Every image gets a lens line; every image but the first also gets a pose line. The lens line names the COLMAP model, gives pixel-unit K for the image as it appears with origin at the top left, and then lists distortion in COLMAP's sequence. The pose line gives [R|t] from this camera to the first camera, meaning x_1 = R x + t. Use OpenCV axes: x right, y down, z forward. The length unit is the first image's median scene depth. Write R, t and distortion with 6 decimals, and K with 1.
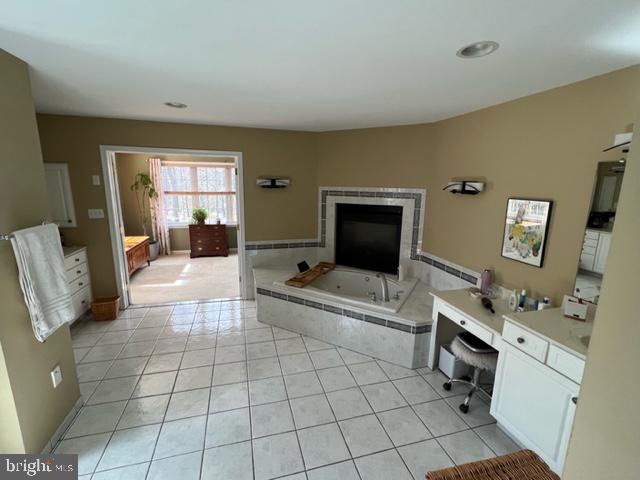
lens RADIAL K [[290.9, 0, 320.0], [0, 290.9, 240.0], [0, 0, 1]] dist [0.014416, -0.000105]
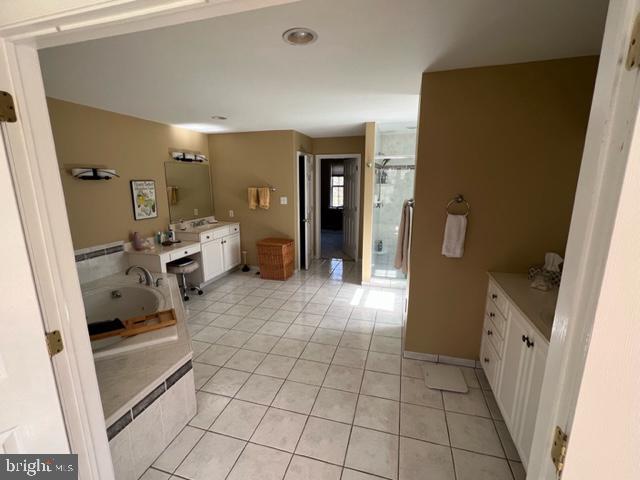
lens RADIAL K [[290.9, 0, 320.0], [0, 290.9, 240.0], [0, 0, 1]] dist [0.014416, -0.000105]
pose [[-0.846992, -0.132606, 0.514801, -0.971677], [0.086526, 0.921088, 0.379619, -0.342854], [-0.524516, 0.366078, -0.768680, 1.728349]]
